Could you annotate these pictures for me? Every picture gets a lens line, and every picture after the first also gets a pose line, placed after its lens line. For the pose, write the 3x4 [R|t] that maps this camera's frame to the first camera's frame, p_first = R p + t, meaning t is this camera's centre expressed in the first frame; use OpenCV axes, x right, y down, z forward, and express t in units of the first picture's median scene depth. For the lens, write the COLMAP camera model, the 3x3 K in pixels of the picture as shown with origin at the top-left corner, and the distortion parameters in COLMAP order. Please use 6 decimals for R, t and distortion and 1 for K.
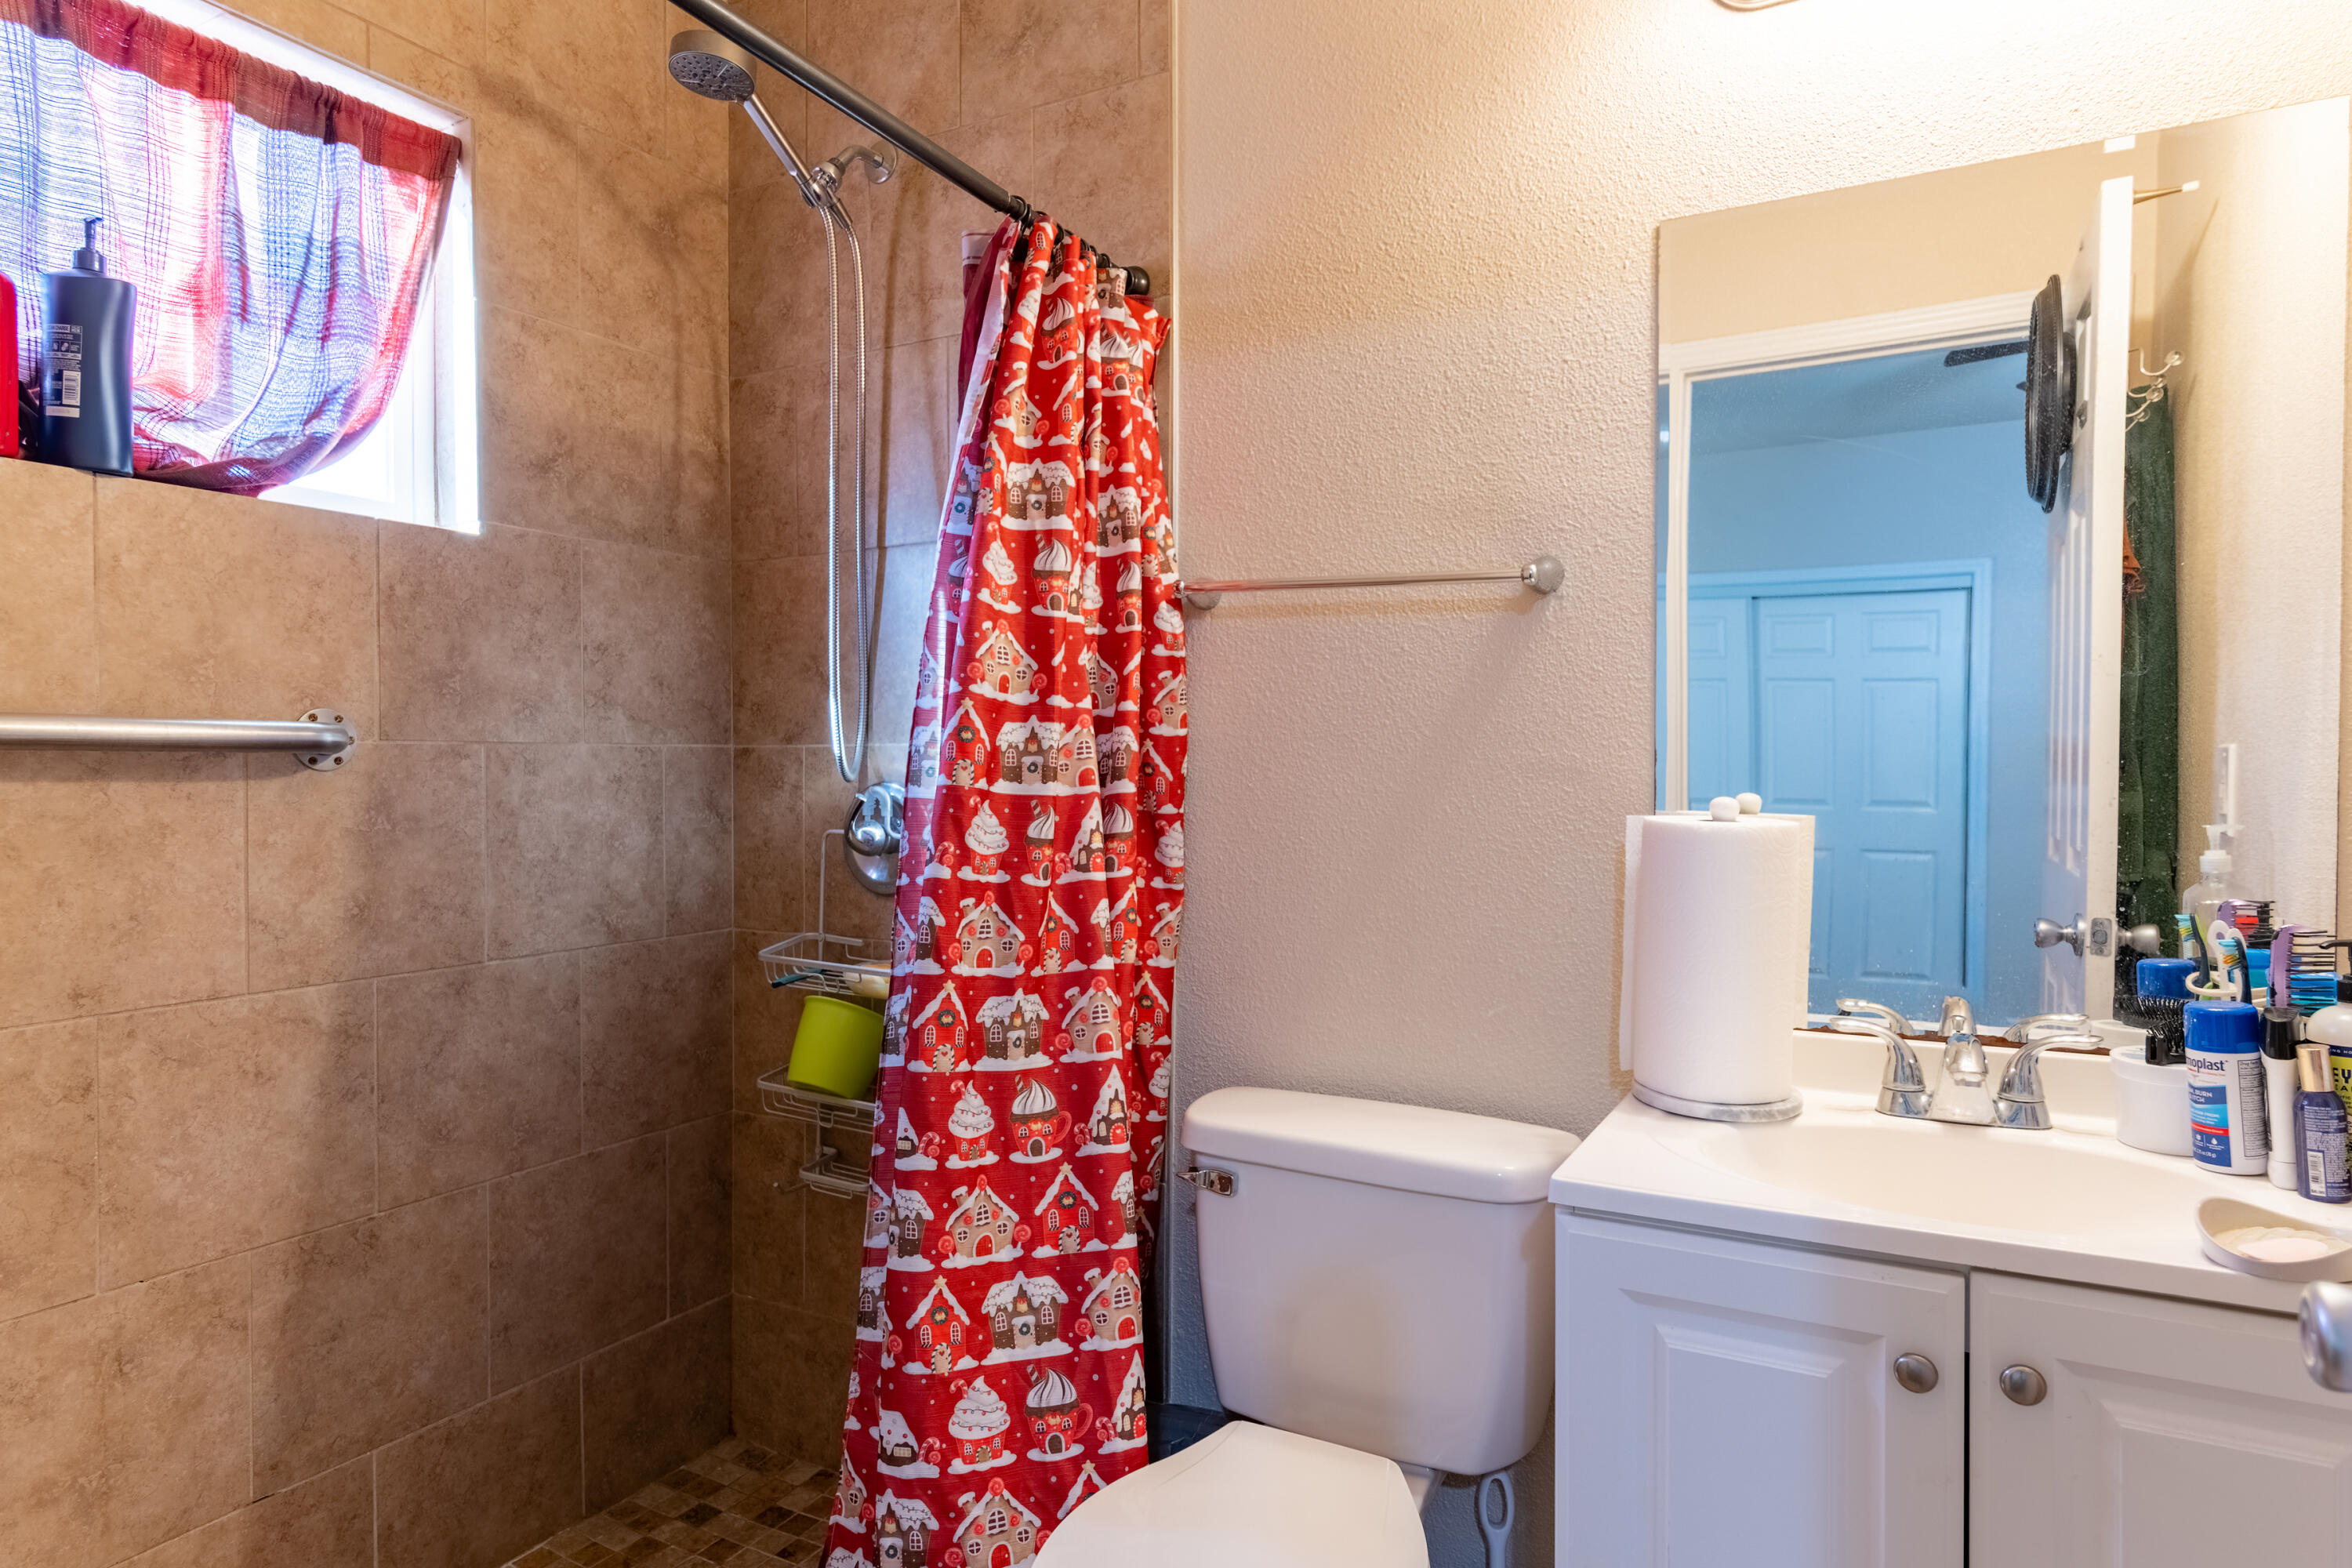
lens RADIAL K [[1360.6, 0, 1167.2], [0, 1360.6, 782.7], [0, 0, 1]] dist [0.005507, -0.001969]
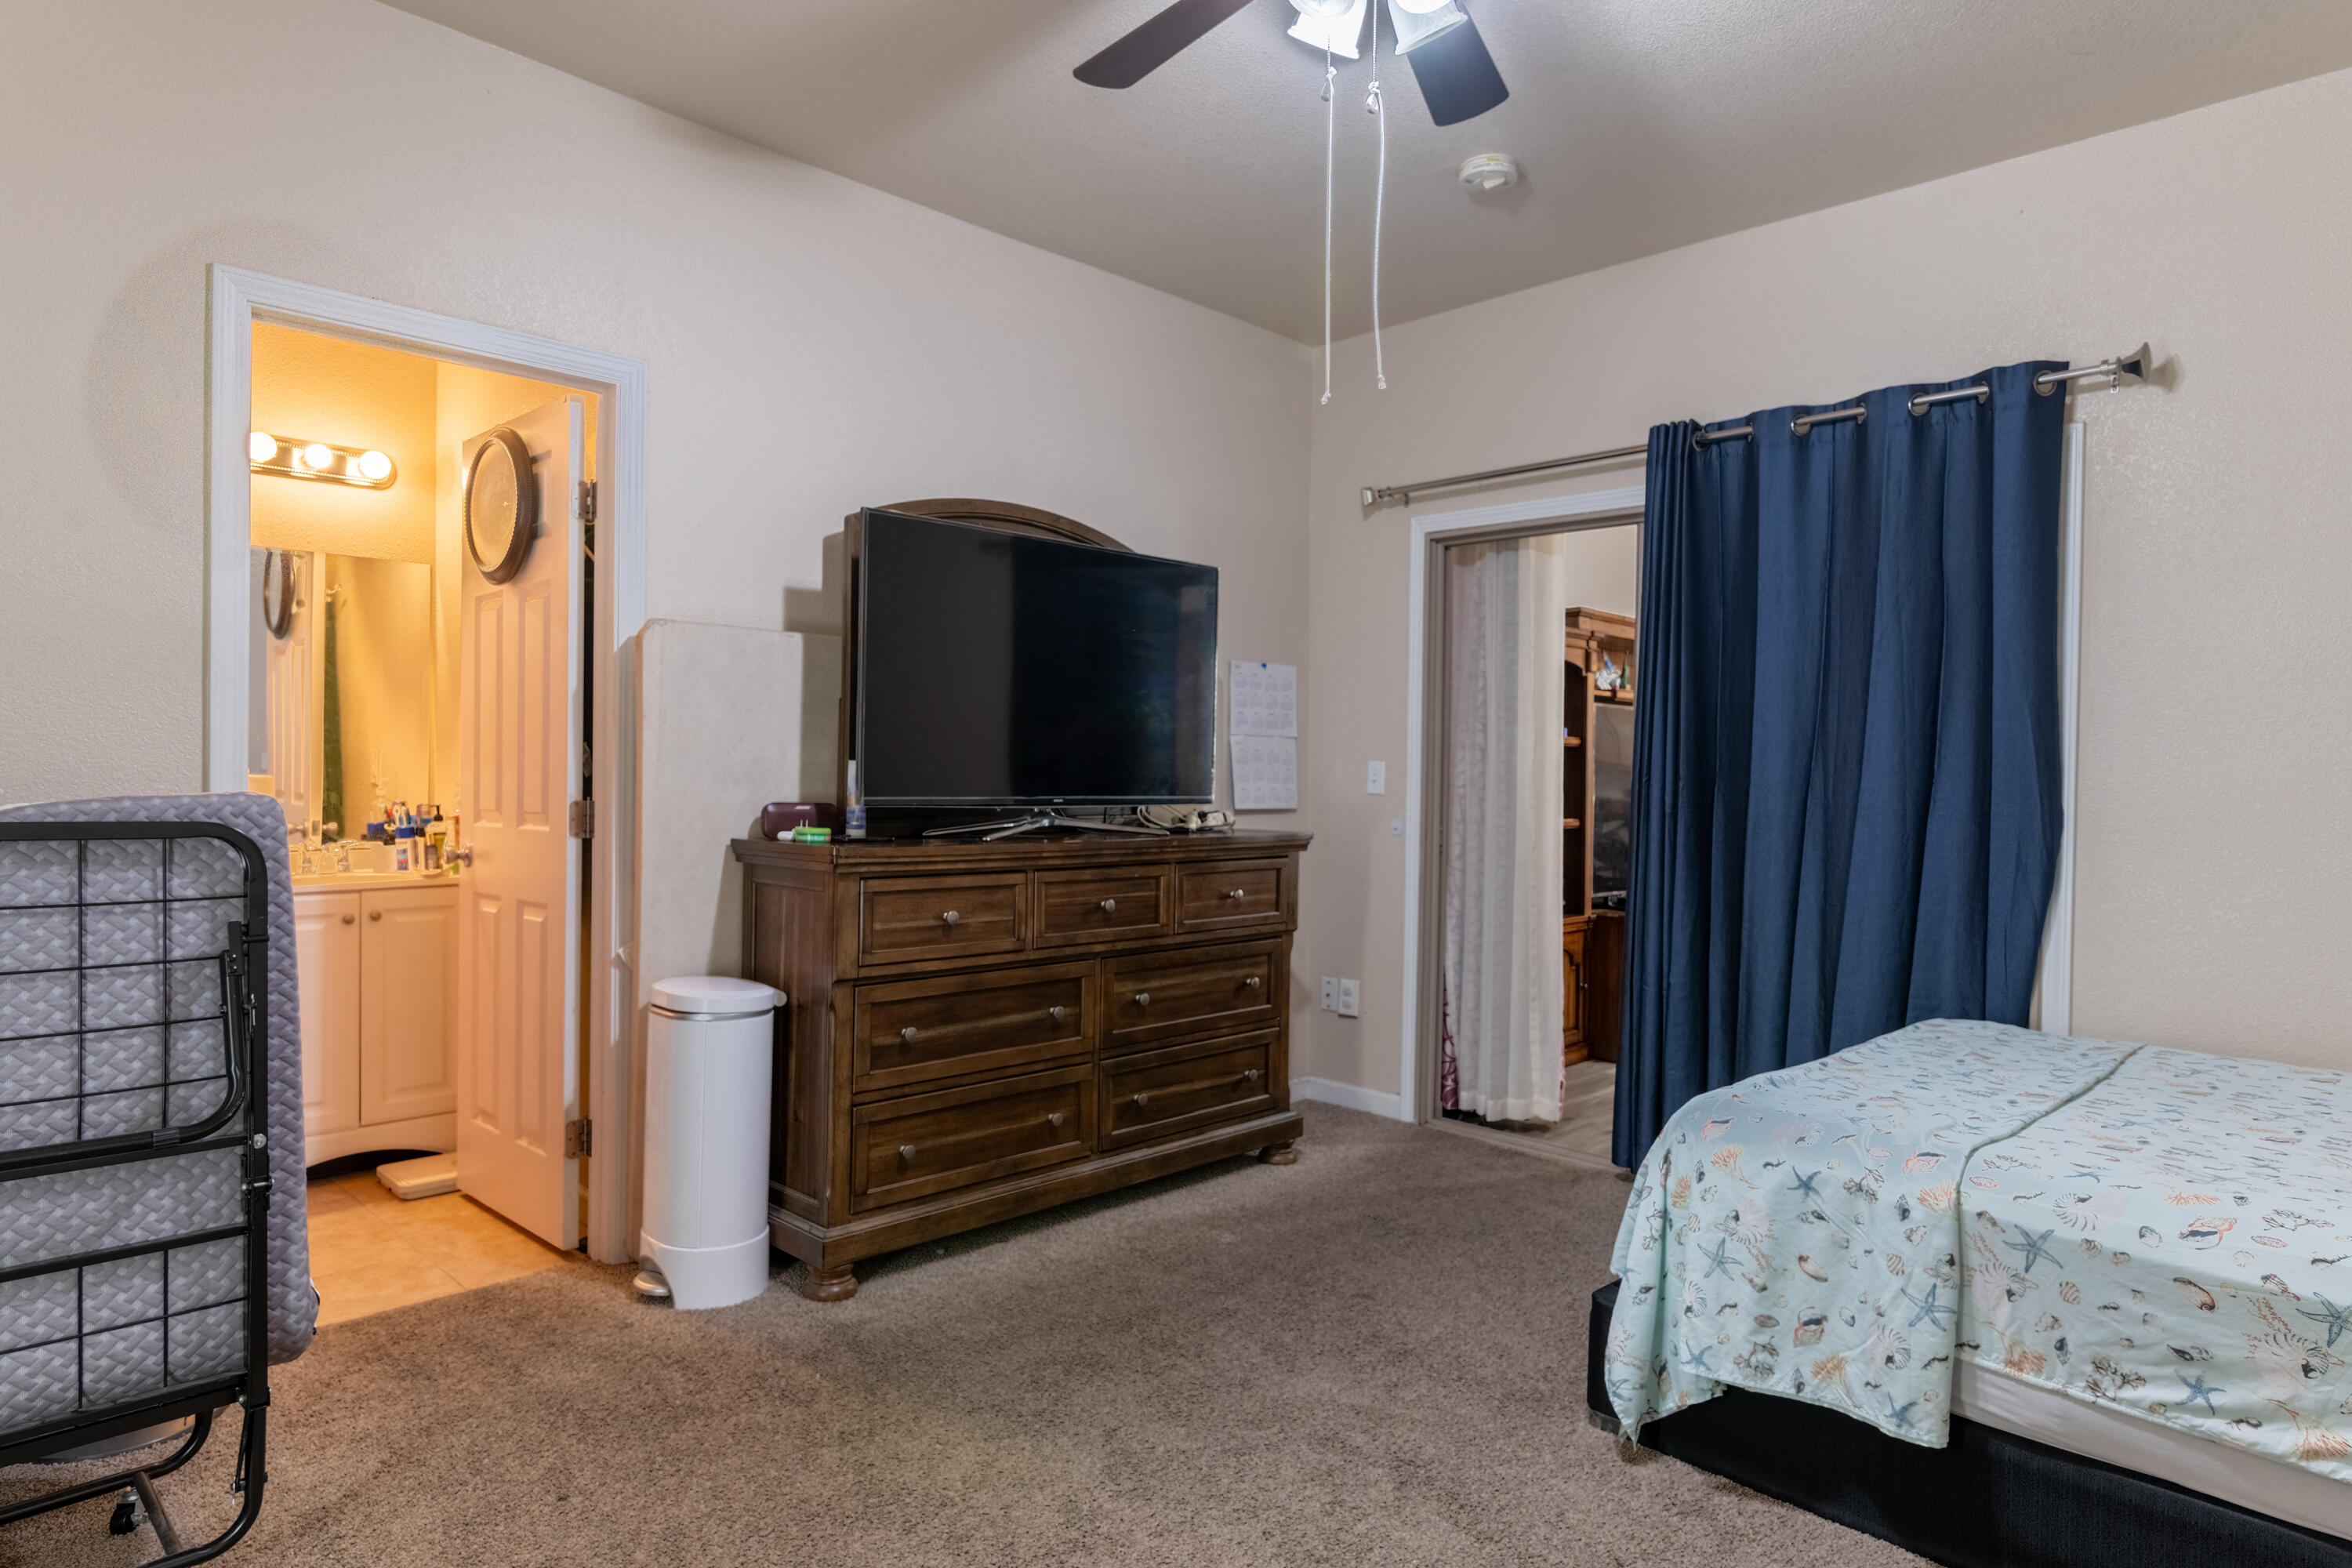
lens RADIAL K [[1360.6, 0, 1167.2], [0, 1360.6, 782.7], [0, 0, 1]] dist [0.005507, -0.001969]
pose [[0.288304, -0.008210, 0.957504, -2.014339], [-0.007651, 0.999912, 0.010878, 0.007617], [-0.957508, -0.010462, 0.288216, -1.874096]]
